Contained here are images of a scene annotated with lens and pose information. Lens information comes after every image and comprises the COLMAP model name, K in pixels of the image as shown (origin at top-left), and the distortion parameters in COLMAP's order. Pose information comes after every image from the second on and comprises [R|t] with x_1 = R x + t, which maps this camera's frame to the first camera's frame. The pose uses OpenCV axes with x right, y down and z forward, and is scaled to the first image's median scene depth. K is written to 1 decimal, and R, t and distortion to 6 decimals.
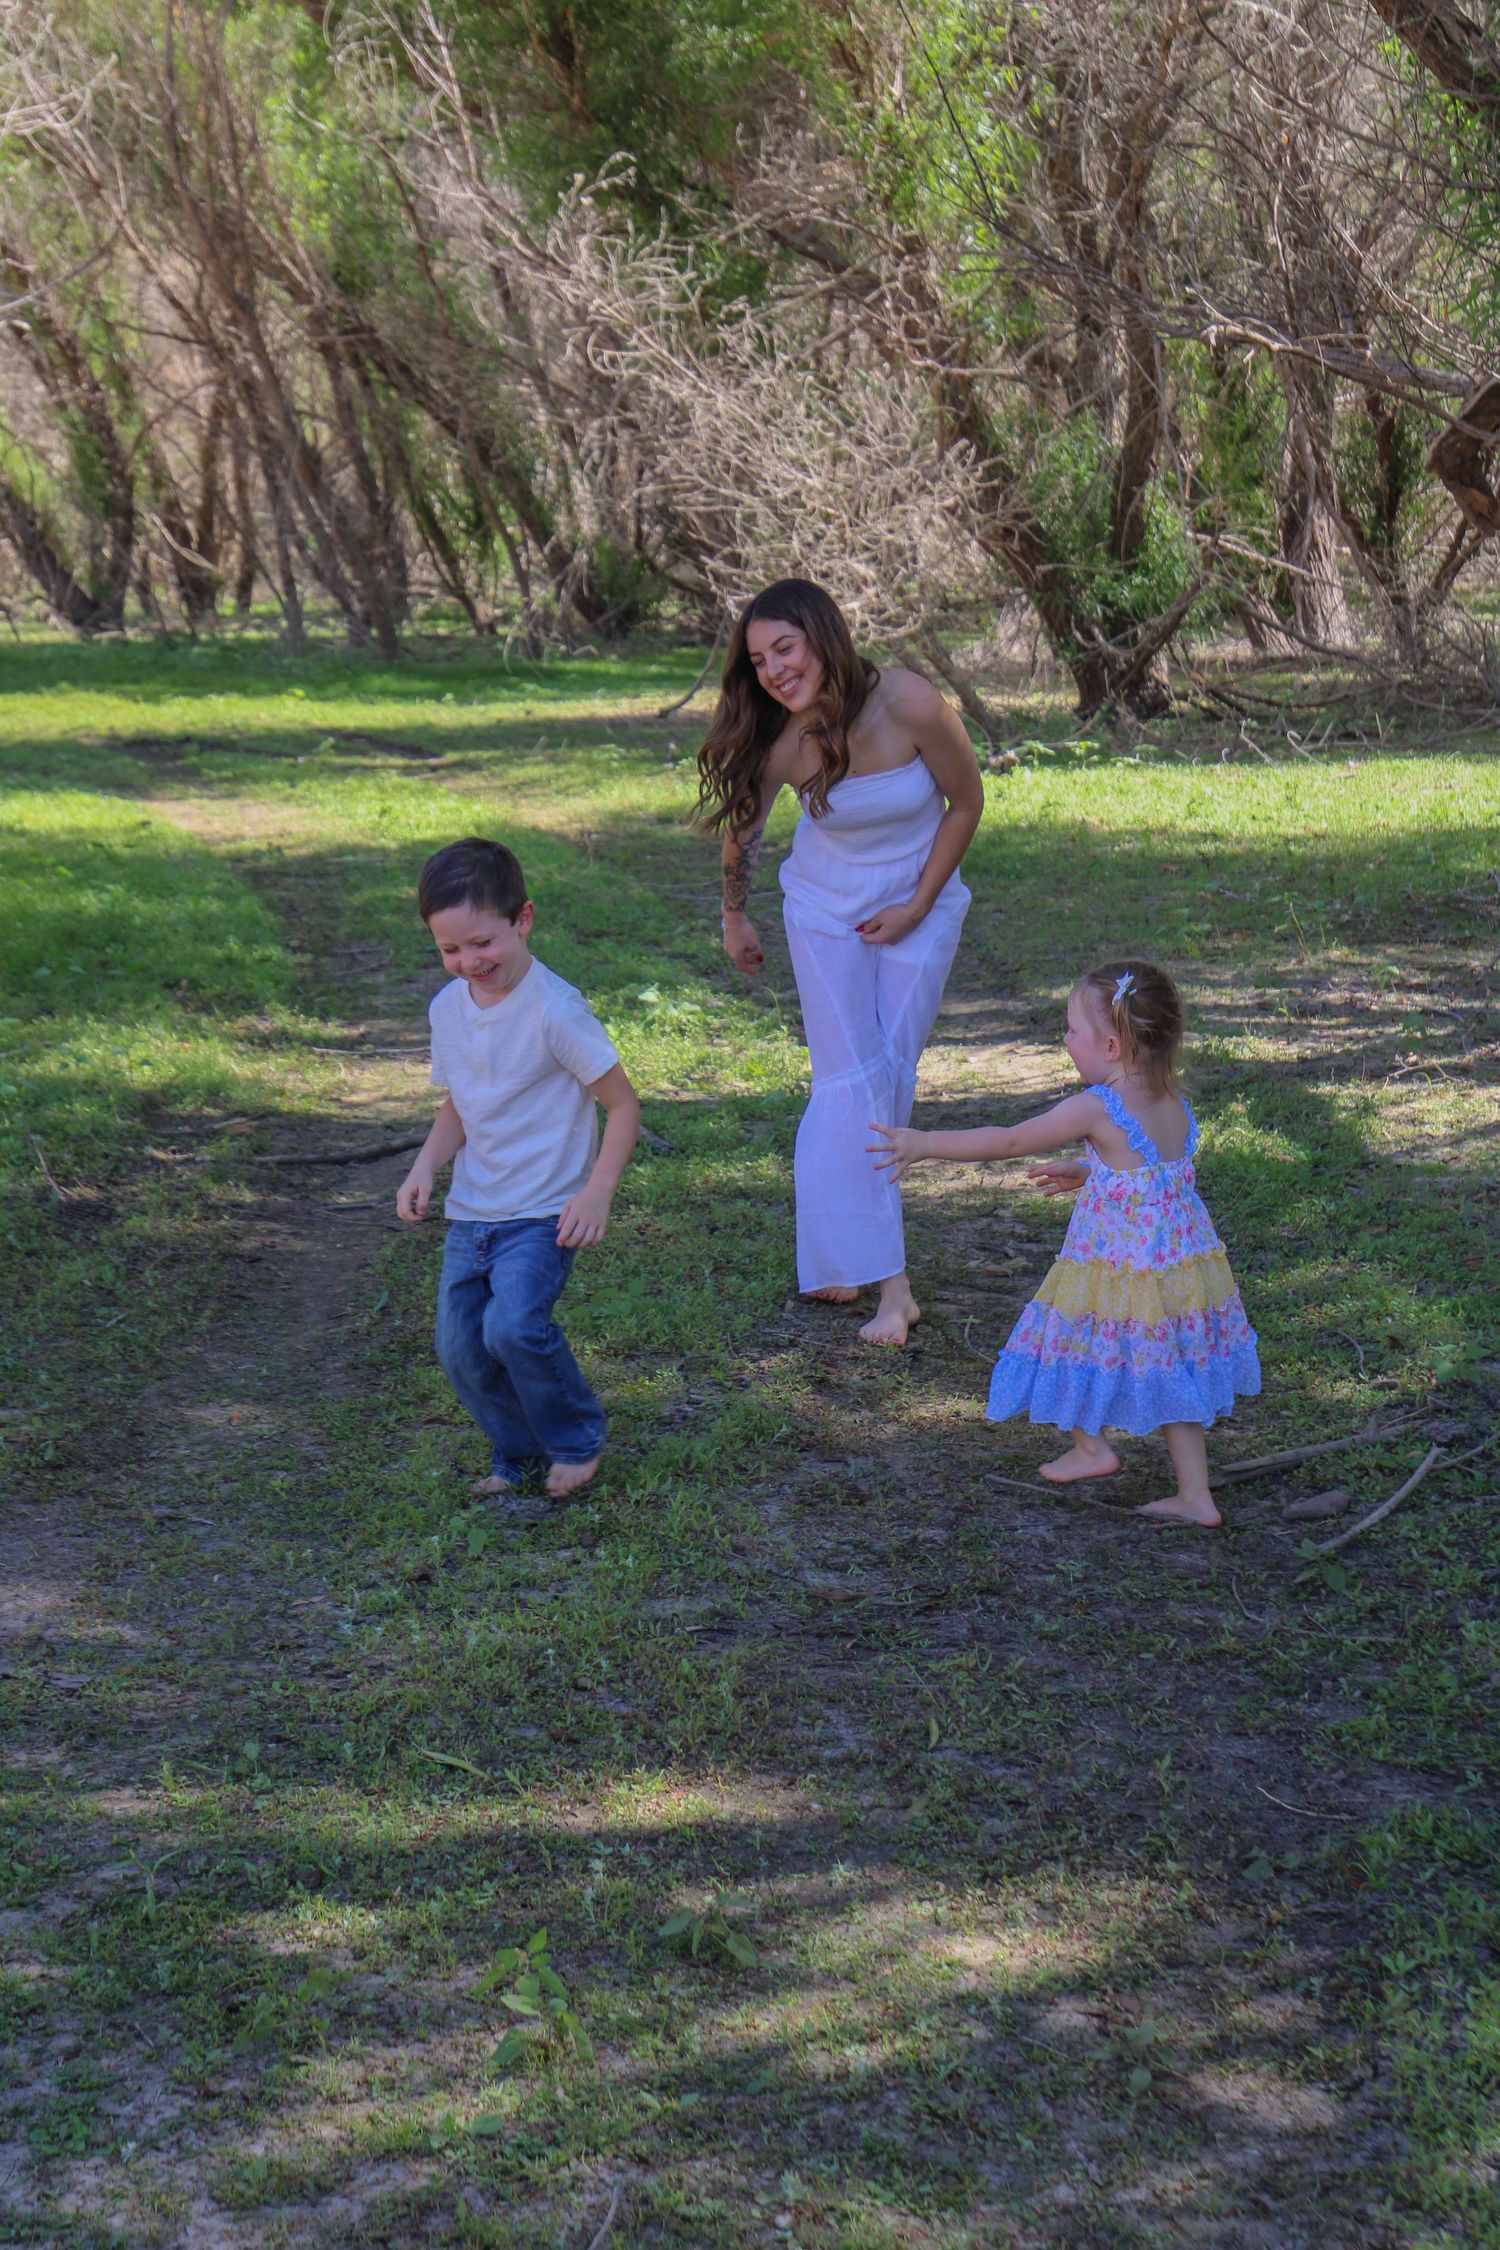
lens RADIAL K [[3538.5, 0, 760.4], [0, 3538.5, 1119.1], [0, 0, 1]] dist [0.048769, 0.000000]
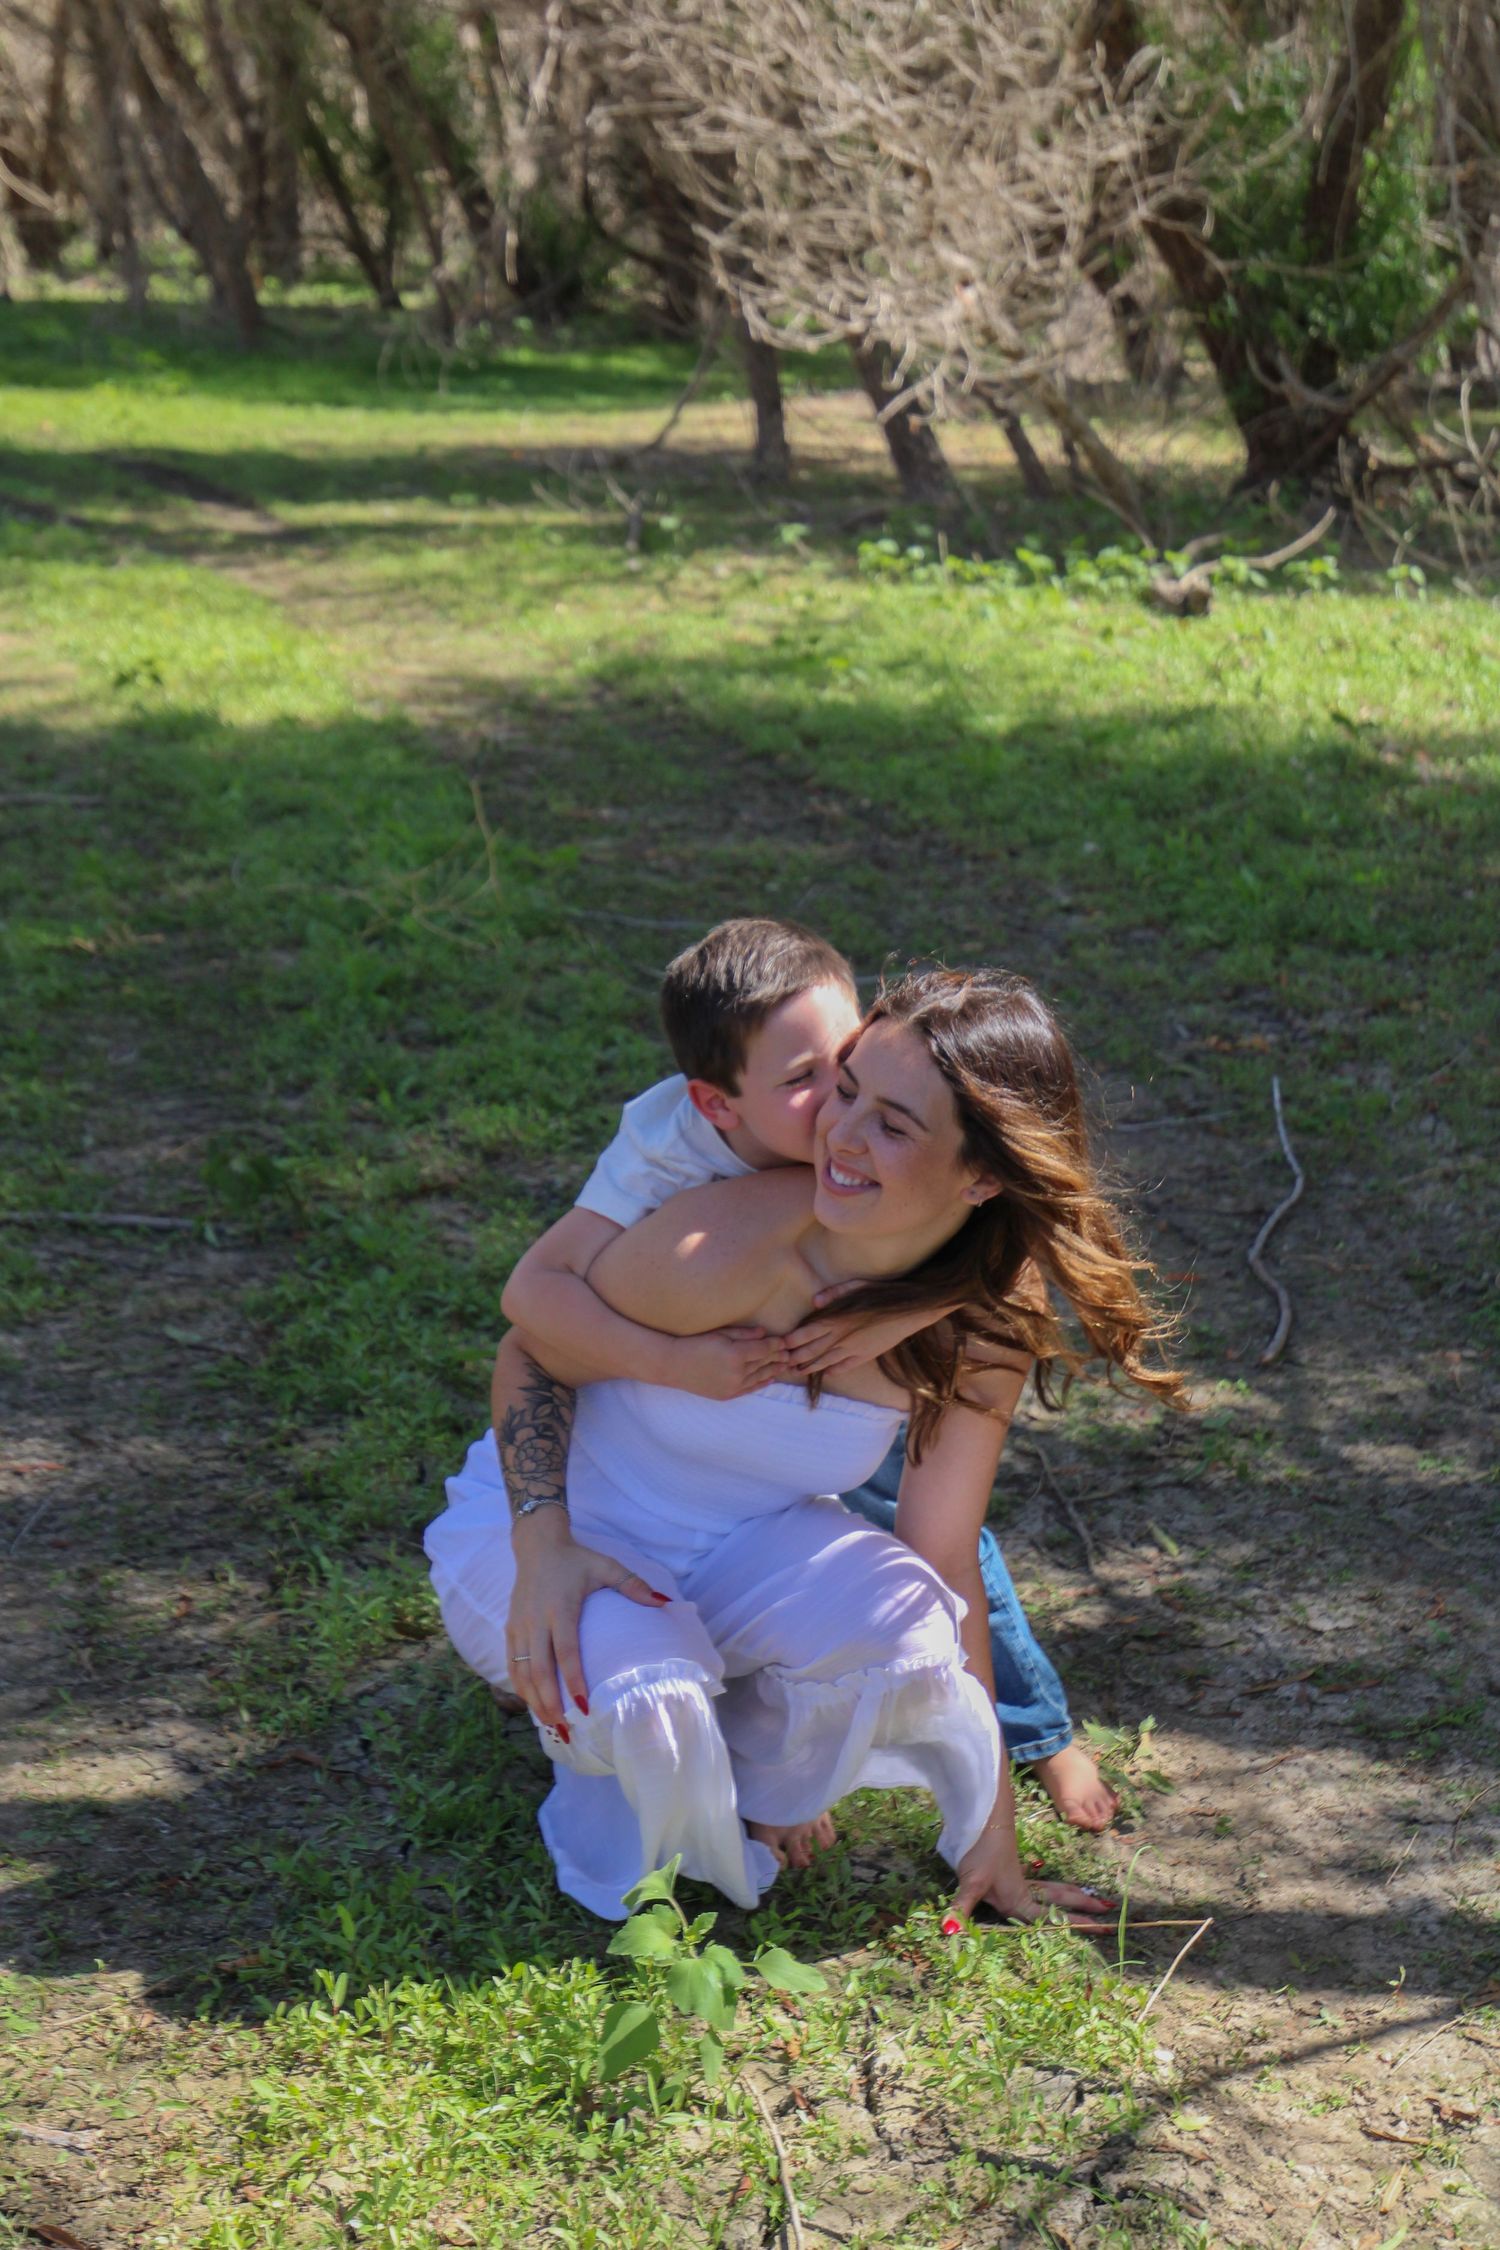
lens RADIAL K [[3538.5, 0, 769.1], [0, 3538.5, 1131.7], [0, 0, 1]] dist [0.048769, 0.000000]
pose [[0.999032, 0.034231, 0.027633, -0.015377], [-0.036698, 0.994863, 0.094347, -0.059044], [-0.024261, -0.095270, 0.995156, 0.359476]]
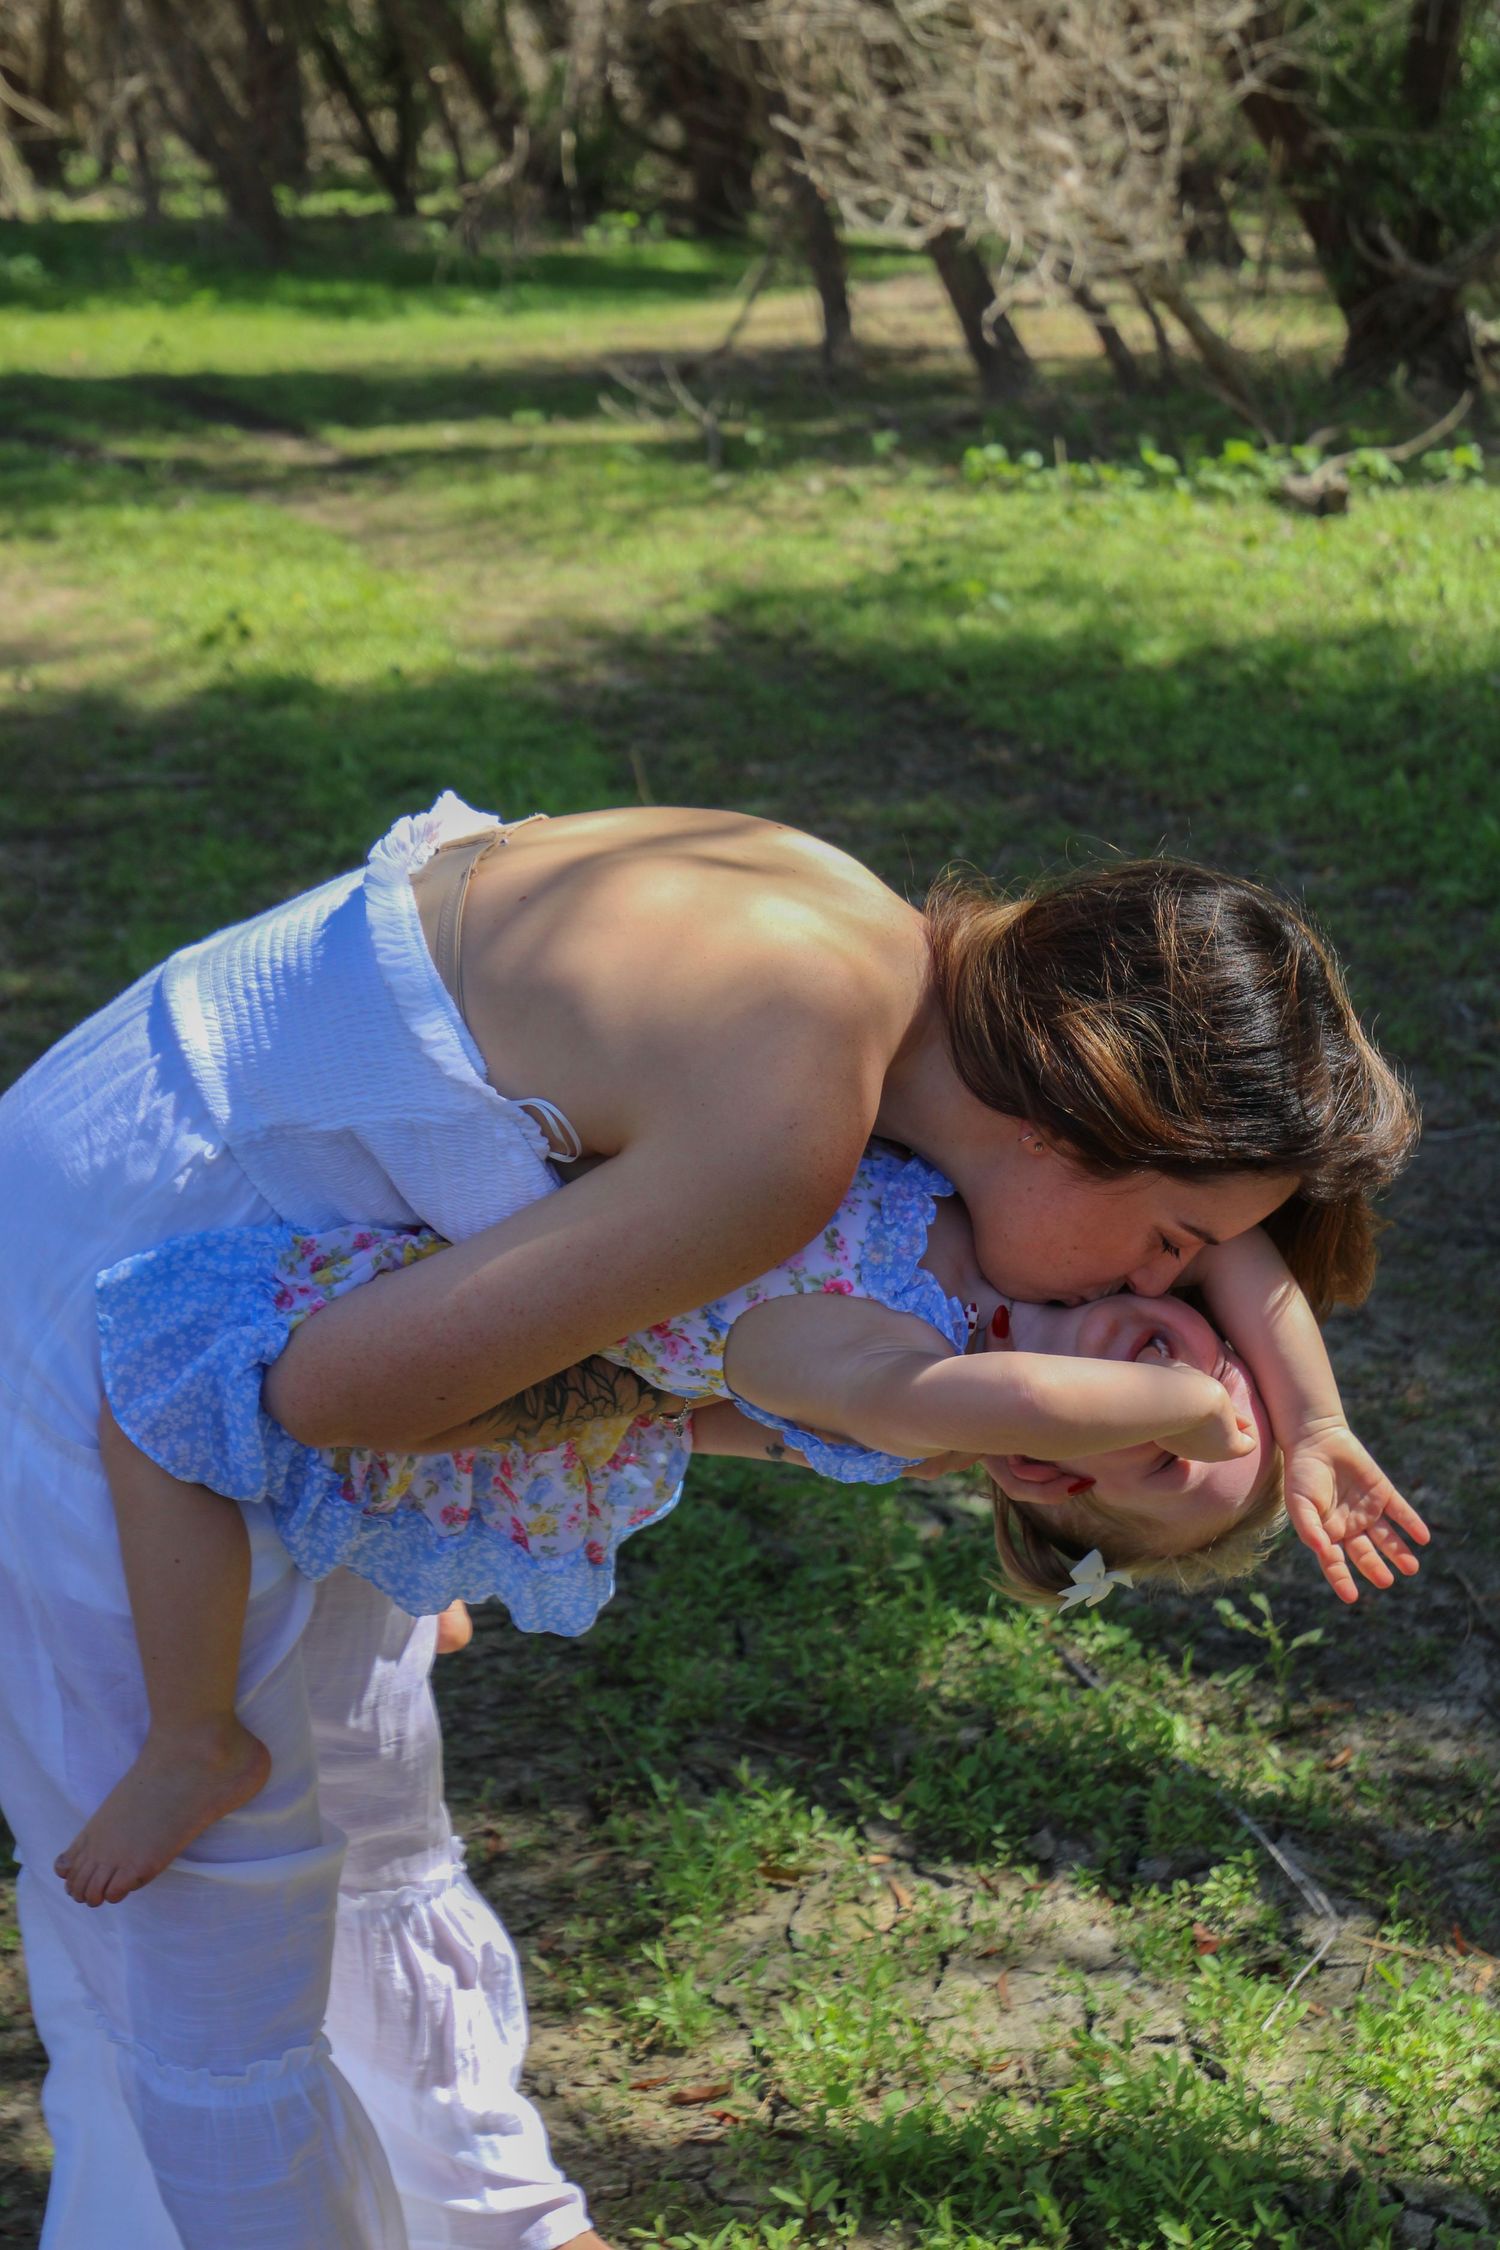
lens RADIAL K [[3538.5, 0, 768.2], [0, 3538.5, 1132.0], [0, 0, 1]] dist [0.048769, 0.000000]
pose [[0.999770, -0.005462, 0.020741, -0.030469], [0.002843, 0.992243, 0.124280, -0.064825], [-0.021259, -0.124192, 0.992030, 0.393248]]
